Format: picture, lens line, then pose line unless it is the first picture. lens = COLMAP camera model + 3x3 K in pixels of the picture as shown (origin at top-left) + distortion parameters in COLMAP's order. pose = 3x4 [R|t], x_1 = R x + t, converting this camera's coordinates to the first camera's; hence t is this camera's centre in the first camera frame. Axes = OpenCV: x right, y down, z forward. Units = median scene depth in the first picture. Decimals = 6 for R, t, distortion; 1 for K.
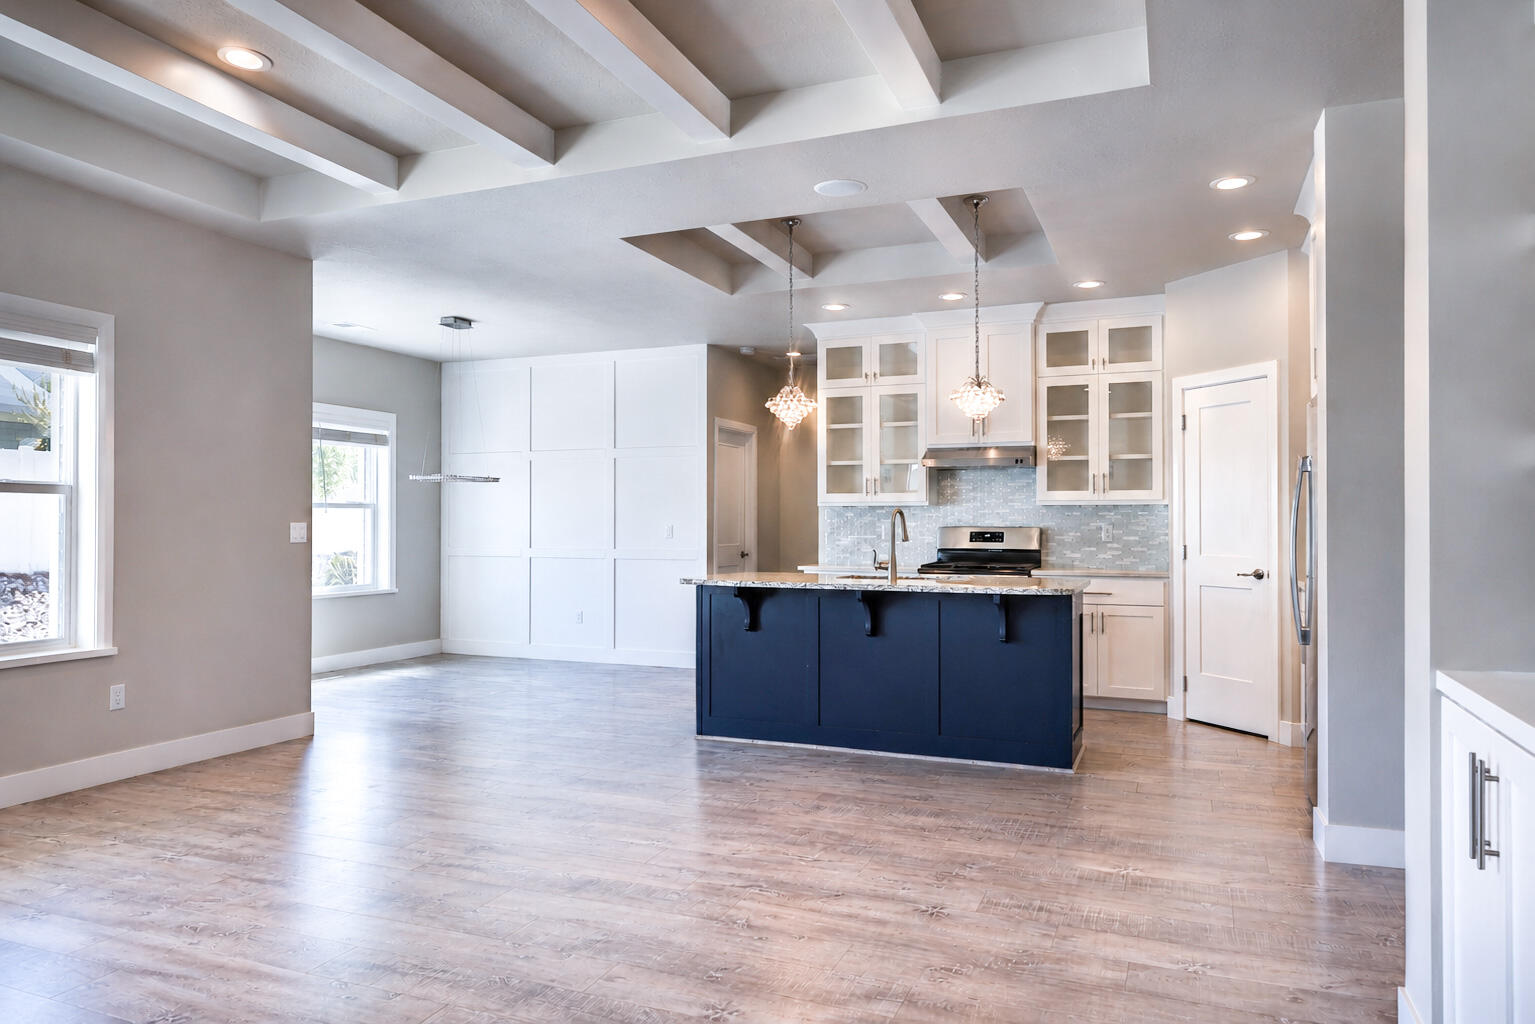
lens RADIAL K [[1053.6, 0, 769.7], [0, 1053.6, 514.0], [0, 0, 1]] dist [0.016864, -0.003982]
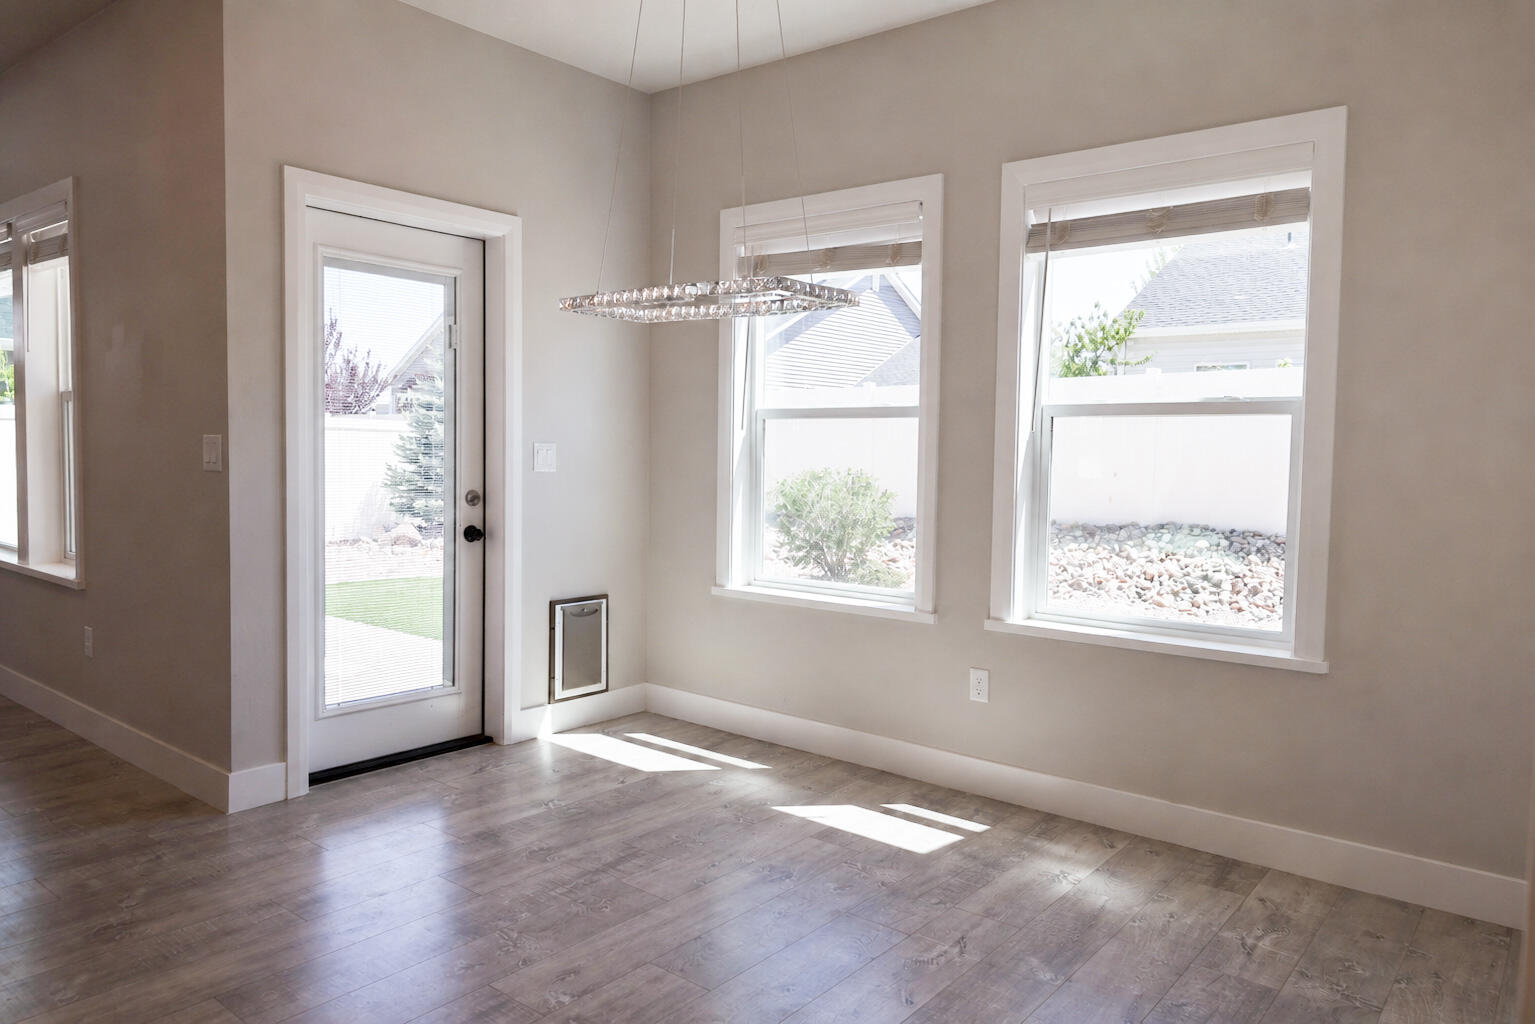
lens RADIAL K [[1053.6, 0, 769.0], [0, 1053.6, 521.8], [0, 0, 1]] dist [0.016864, -0.003982]
pose [[-0.271621, 0.053635, -0.960909, 0.000365], [-0.016192, 0.998050, 0.060285, 0.013574], [0.962268, 0.031934, -0.270223, 1.131315]]
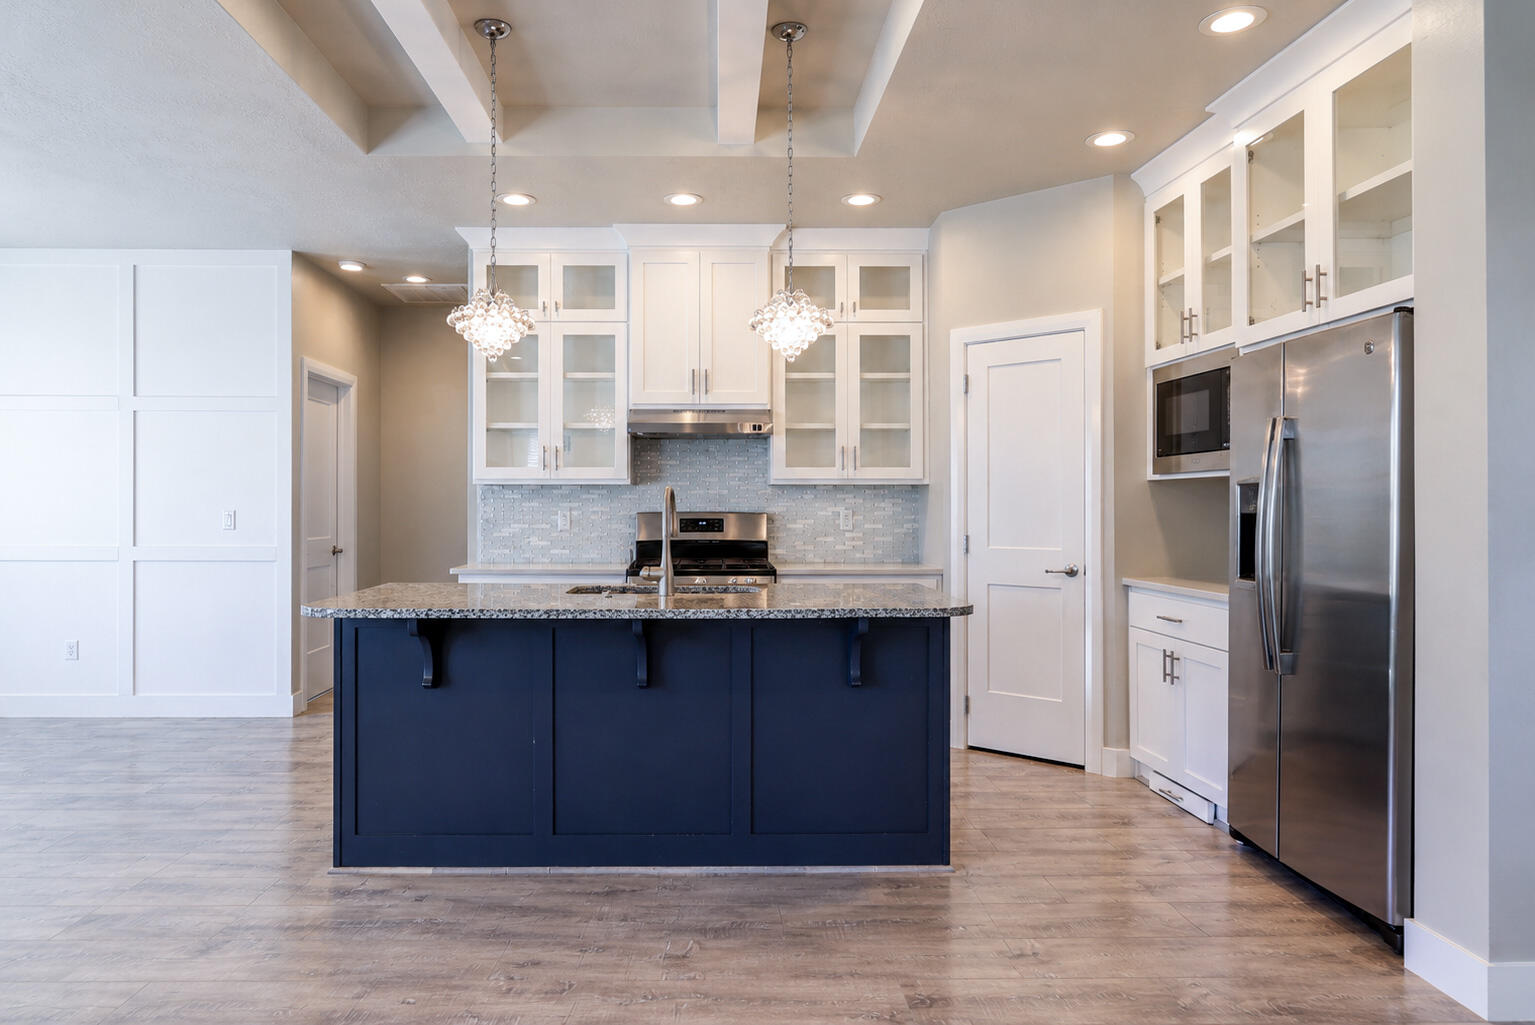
lens RADIAL K [[1053.6, 0, 763.4], [0, 1053.6, 499.2], [0, 0, 1]] dist [0.016864, -0.003982]
pose [[0.911038, -0.000076, 0.412322, -0.073851], [-0.001663, 0.999991, 0.003858, -0.000586], [-0.412319, -0.004201, 0.911030, 0.283419]]
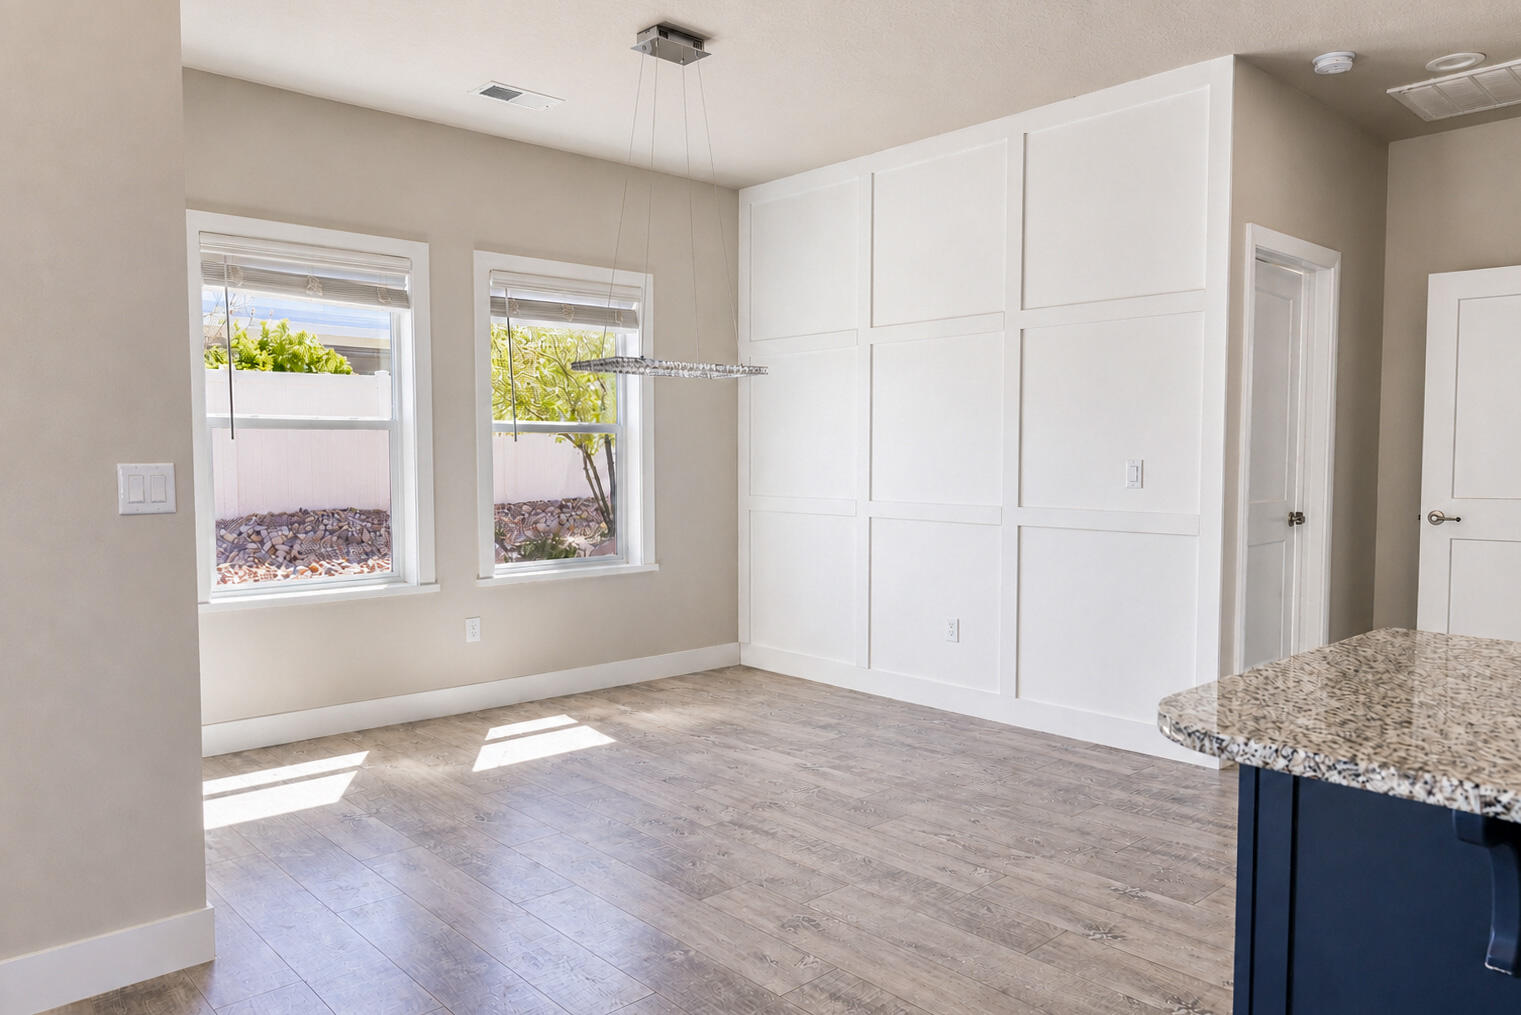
lens RADIAL K [[1043.9, 0, 748.4], [0, 1043.9, 499.6], [0, 0, 1]] dist [0.016864, -0.003982]
pose [[0.899296, 0.018654, -0.436942, -0.052800], [0.005237, 0.998559, 0.053409, 0.001799], [0.437308, -0.050319, 0.897903, 0.591580]]
